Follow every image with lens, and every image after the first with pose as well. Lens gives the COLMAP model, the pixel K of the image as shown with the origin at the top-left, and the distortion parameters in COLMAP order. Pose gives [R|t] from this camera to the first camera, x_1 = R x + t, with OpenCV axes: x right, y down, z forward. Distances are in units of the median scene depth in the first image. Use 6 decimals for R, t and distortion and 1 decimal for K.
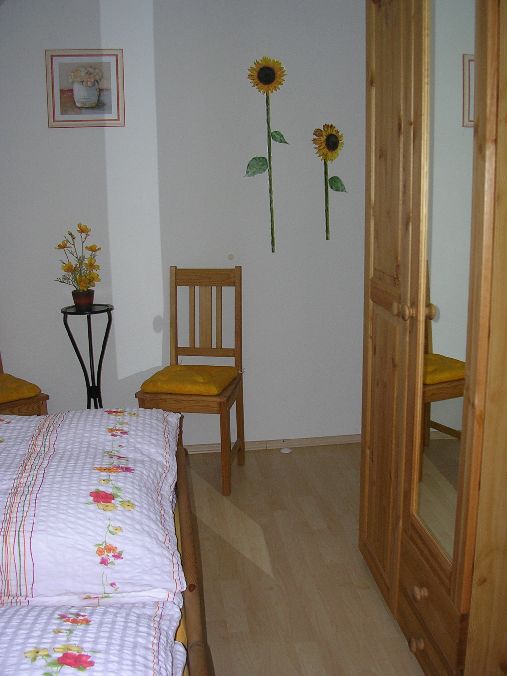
lens RADIAL K [[781.4, 0, 253.5], [0, 781.4, 338.0], [0, 0, 1]] dist [-0.156640, 0.056401]
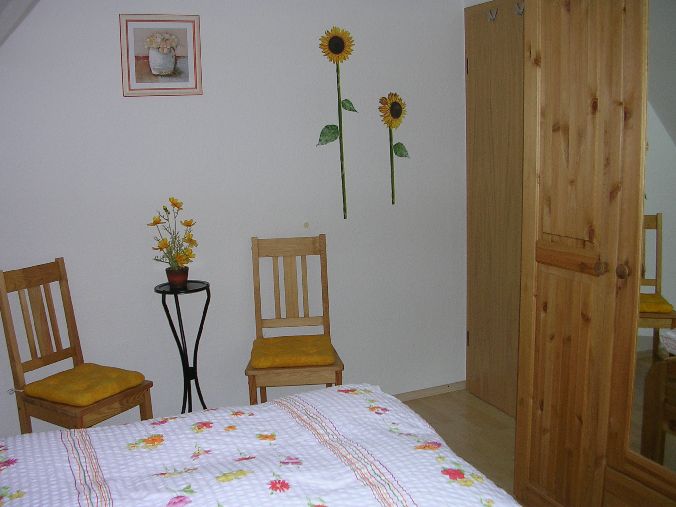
lens RADIAL K [[781.4, 0, 337.8], [0, 781.4, 269.6], [0, 0, 1]] dist [-0.156640, 0.056401]
pose [[0.957389, -0.062926, 0.281861, -0.294355], [0.072121, 0.997145, -0.022358, -0.023286], [-0.279650, 0.041733, 0.959195, 0.033282]]
